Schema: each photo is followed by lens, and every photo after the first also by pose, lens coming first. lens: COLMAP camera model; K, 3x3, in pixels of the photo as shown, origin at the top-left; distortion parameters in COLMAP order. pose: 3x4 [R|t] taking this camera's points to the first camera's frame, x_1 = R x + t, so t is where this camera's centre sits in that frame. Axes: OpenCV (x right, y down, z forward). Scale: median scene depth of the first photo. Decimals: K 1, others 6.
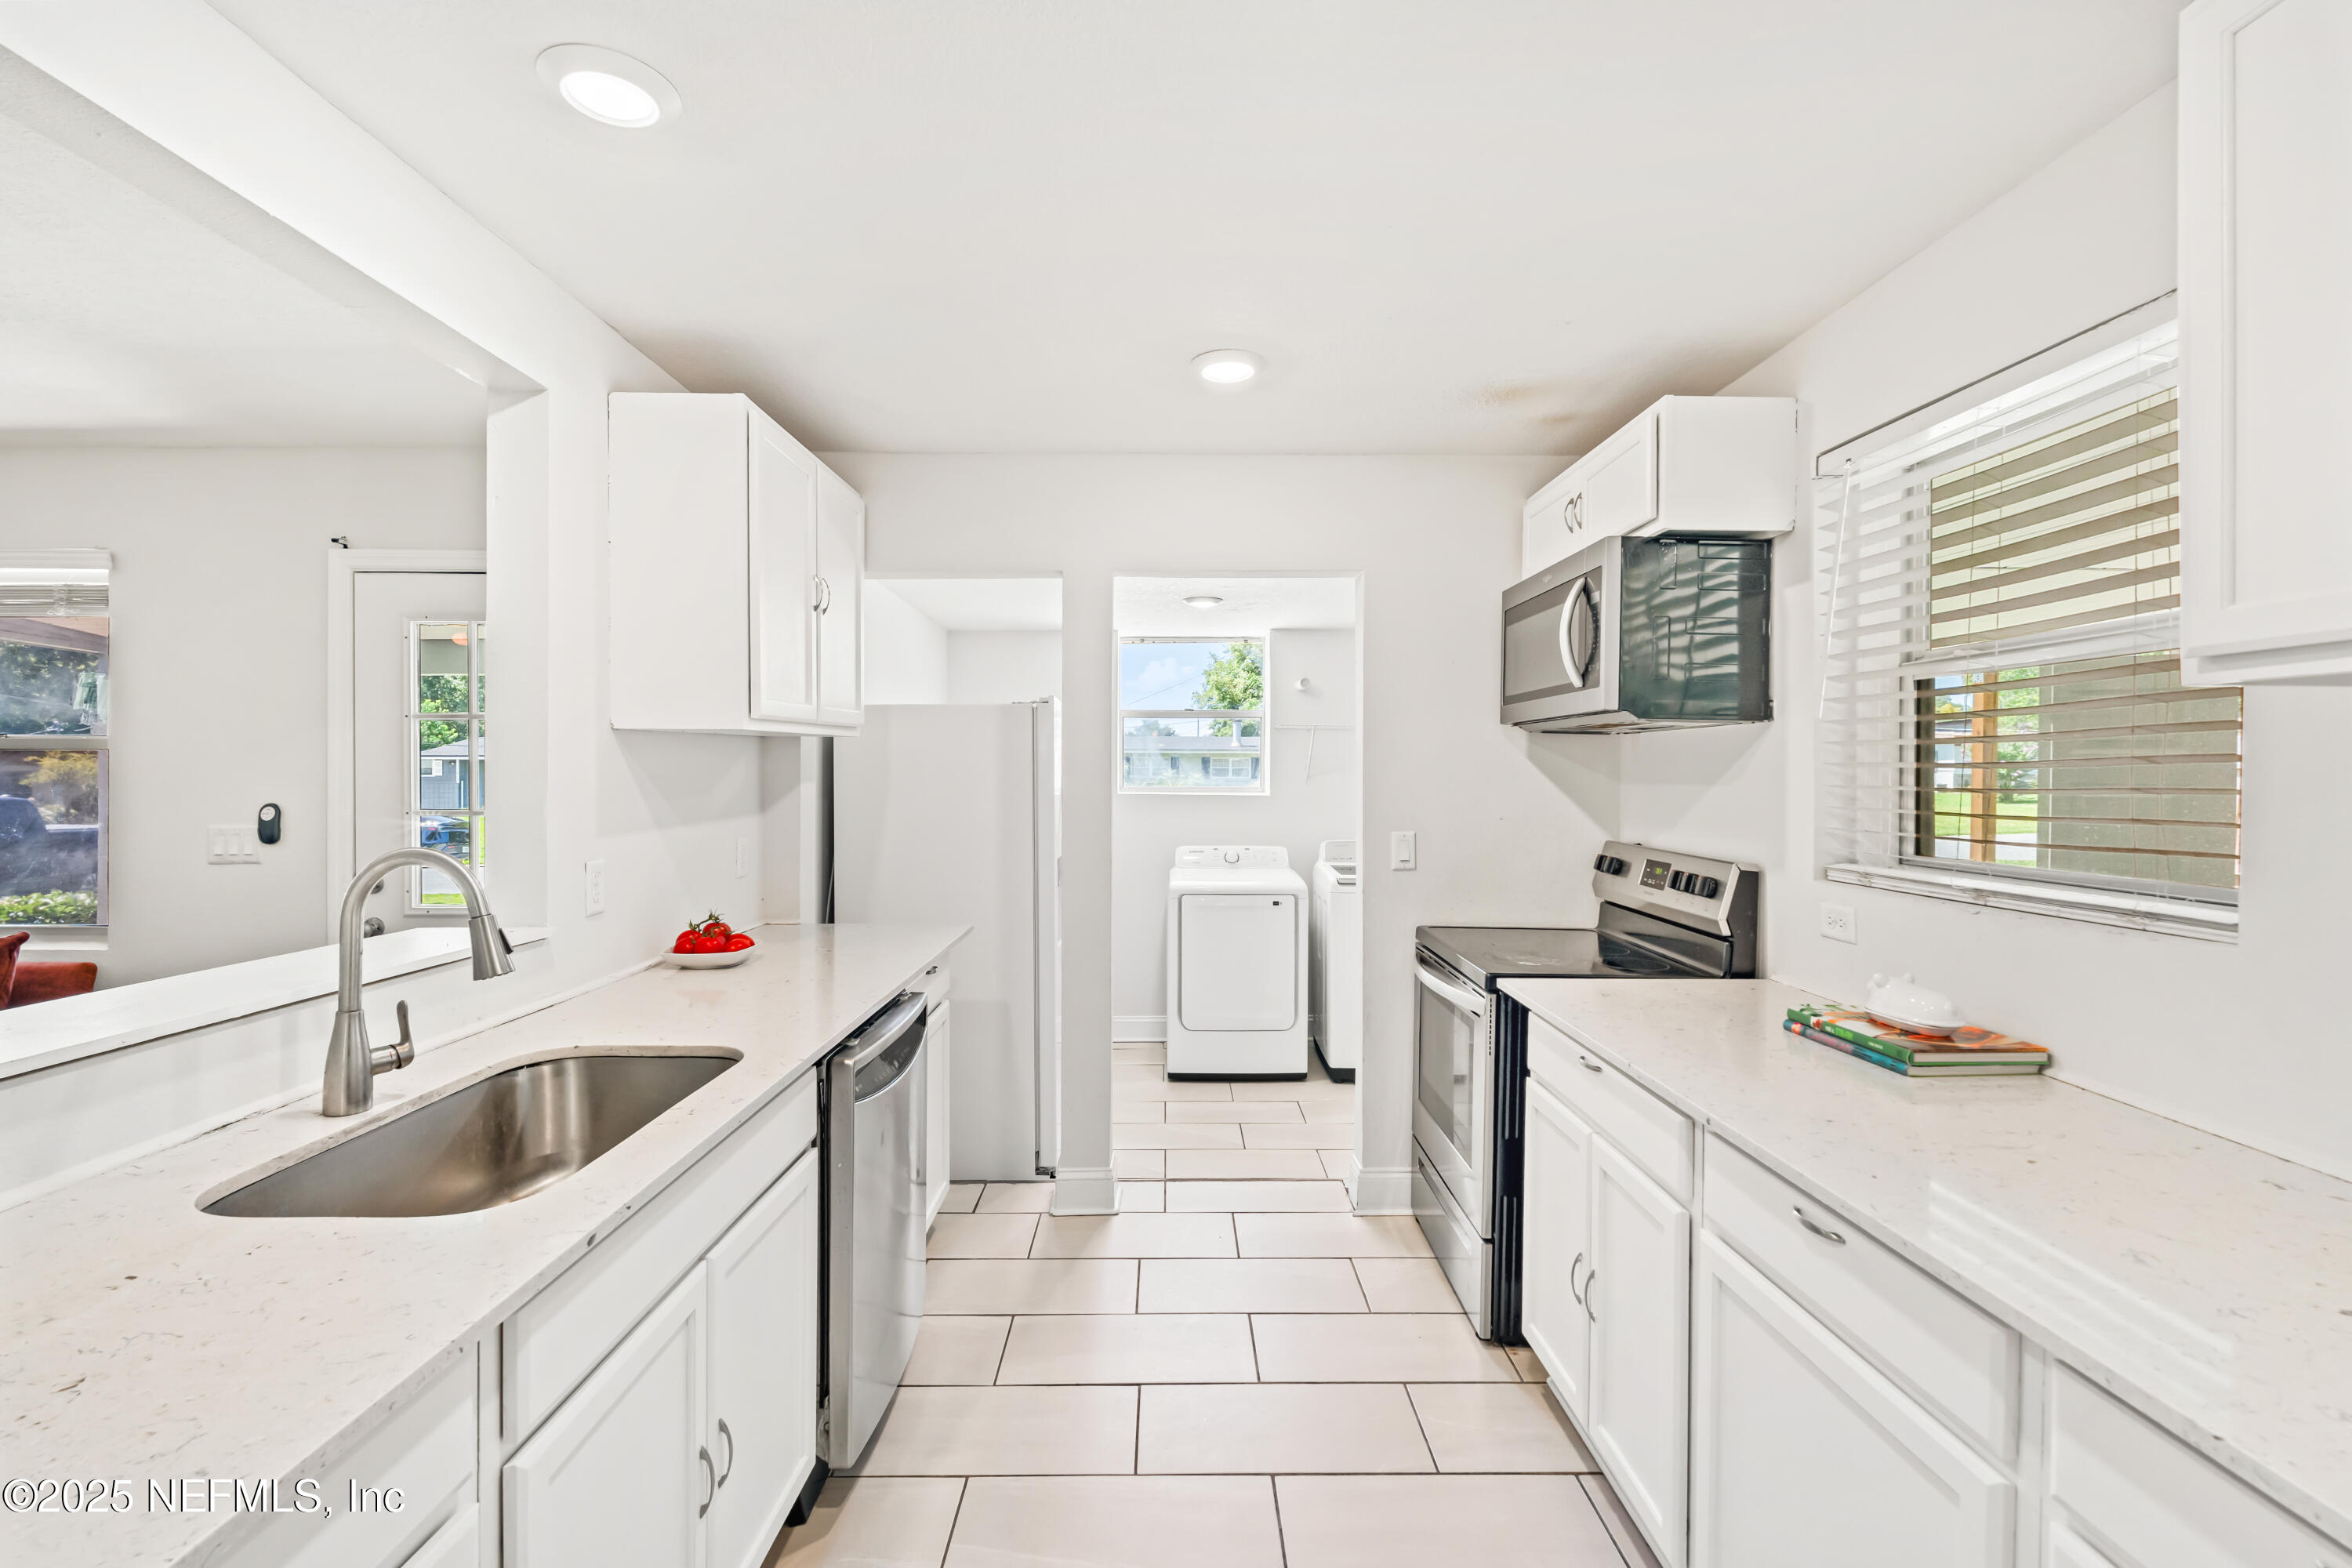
lens RADIAL K [[1032.0, 0, 1179.3], [0, 1032.0, 782.1], [0, 0, 1]] dist [-0.005225, 0.000679]
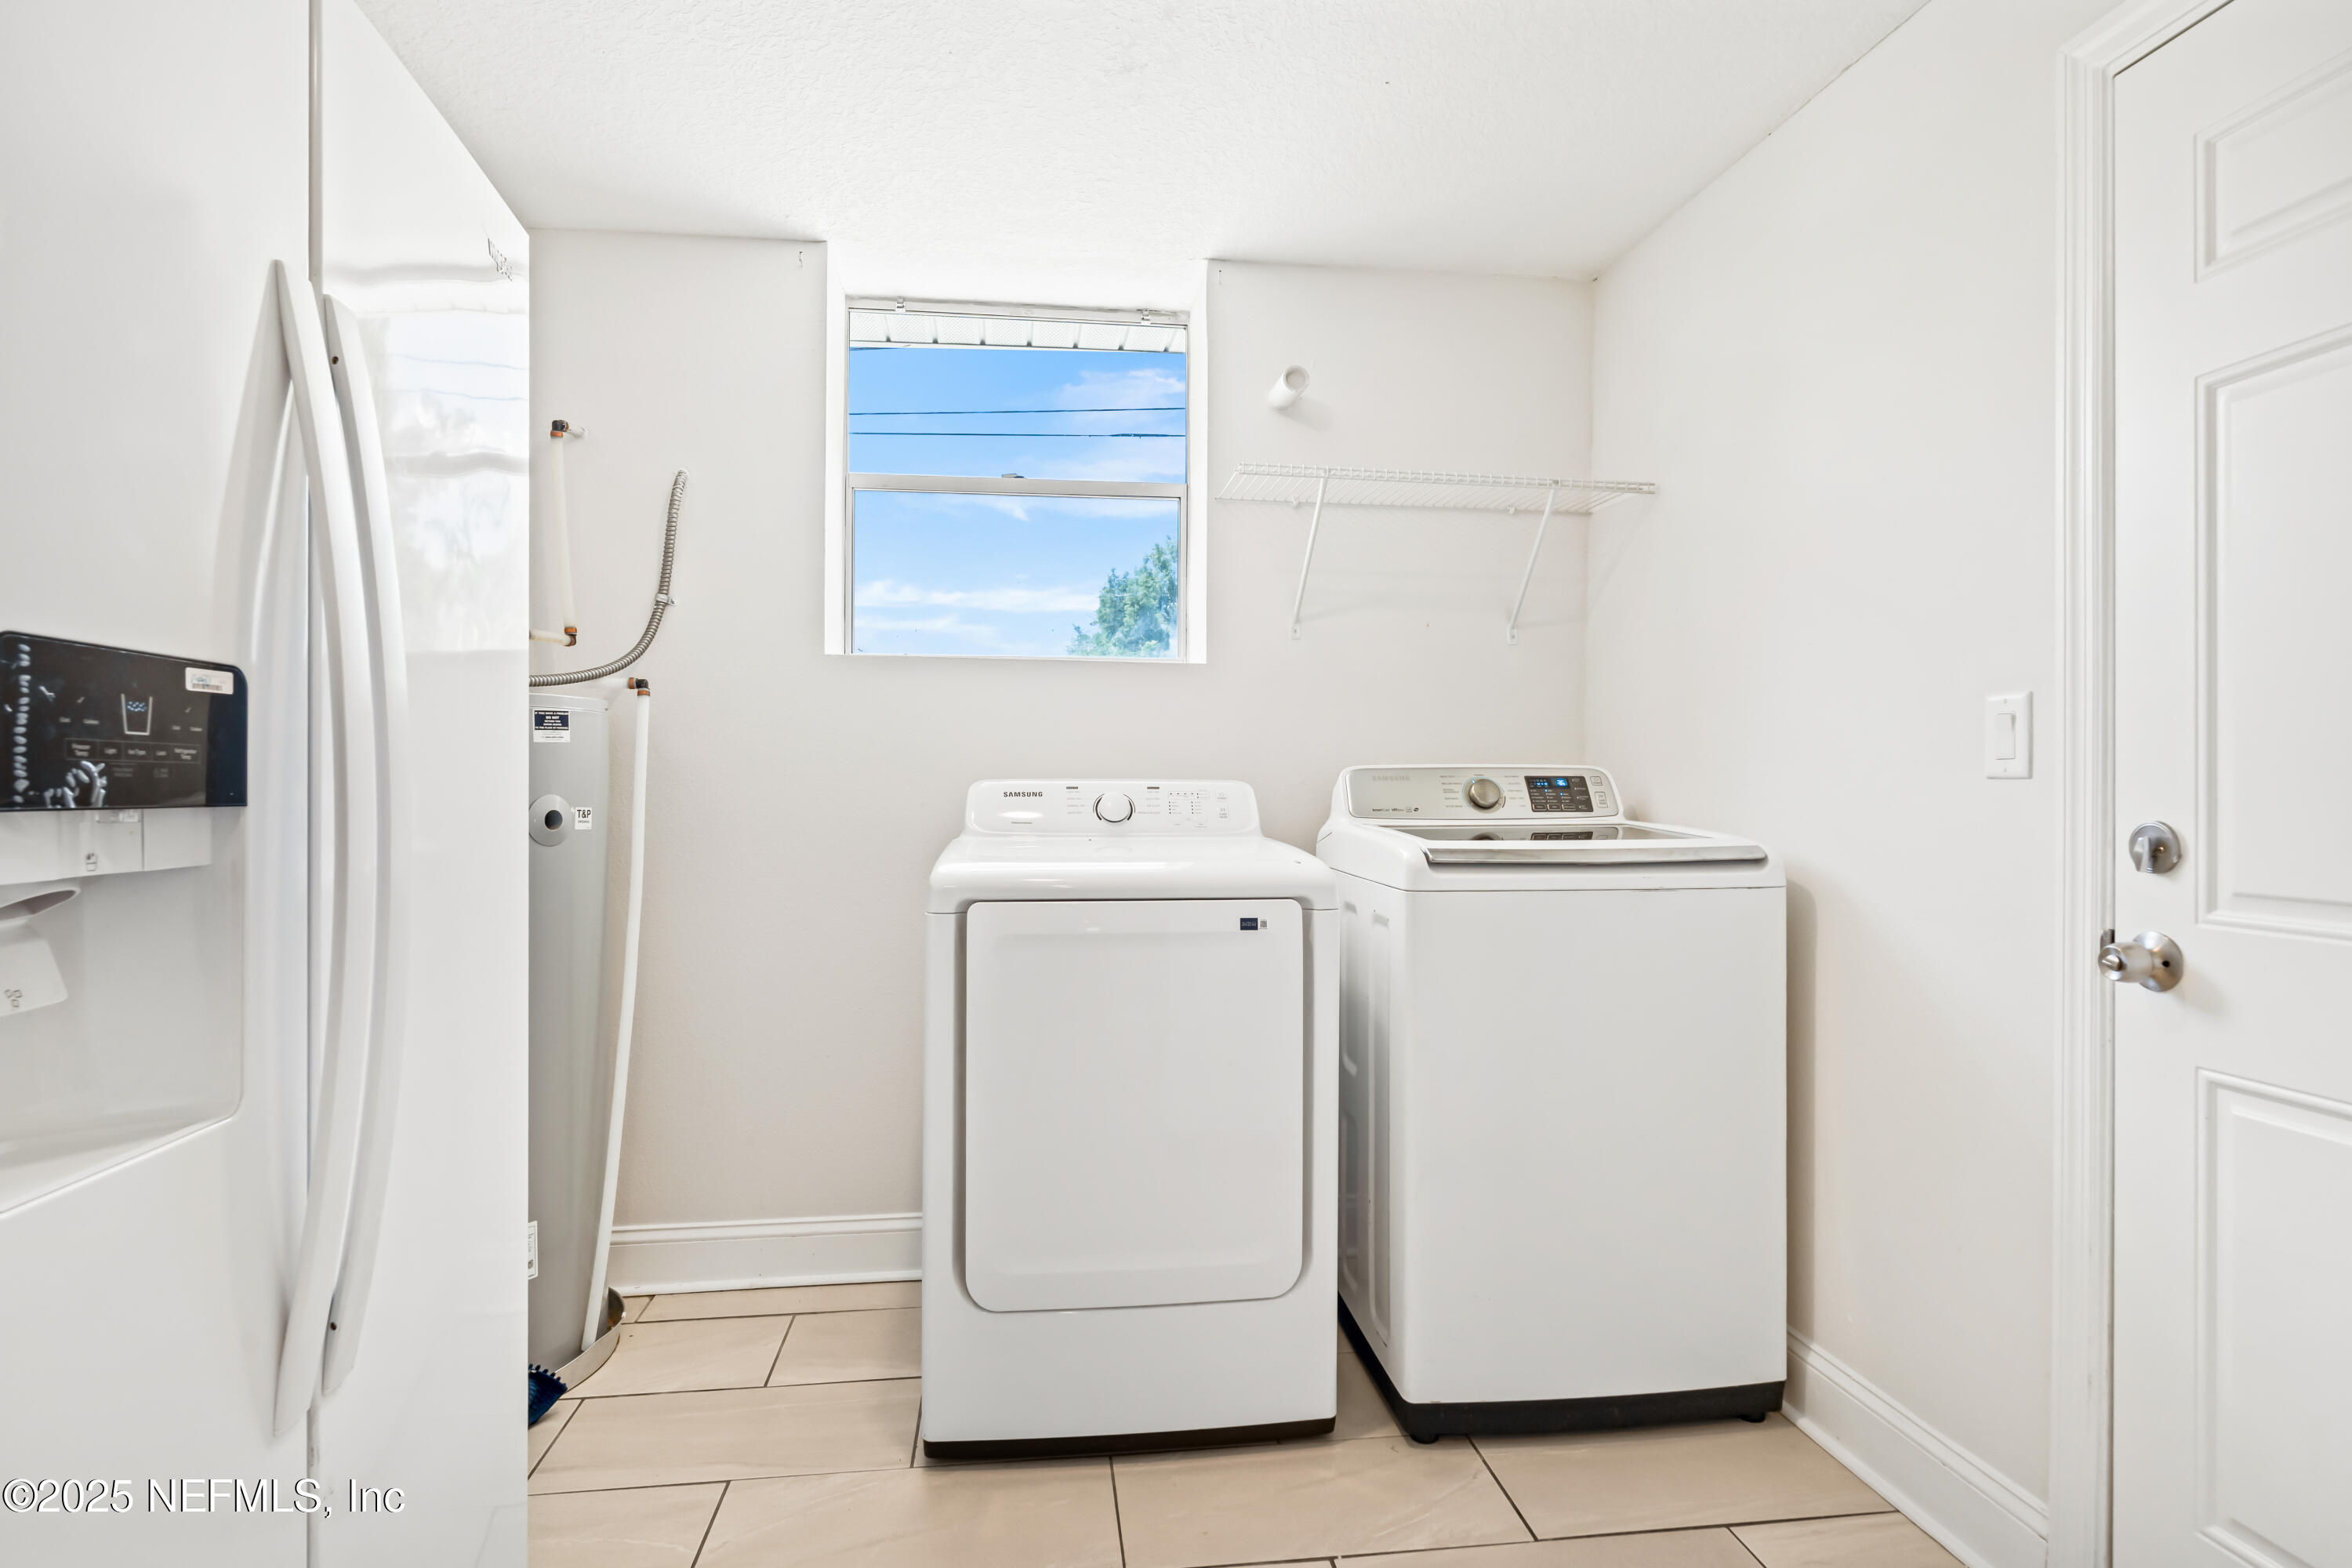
lens RADIAL K [[1283.5, 0, 1176.0], [0, 1283.5, 779.4], [0, 0, 1]] dist [0.002476, 0.000135]
pose [[0.993647, 0.001104, 0.112540, 0.022572], [0.000602, 0.999885, -0.015121, 0.075634], [-0.112544, 0.015093, 0.993532, 0.576746]]
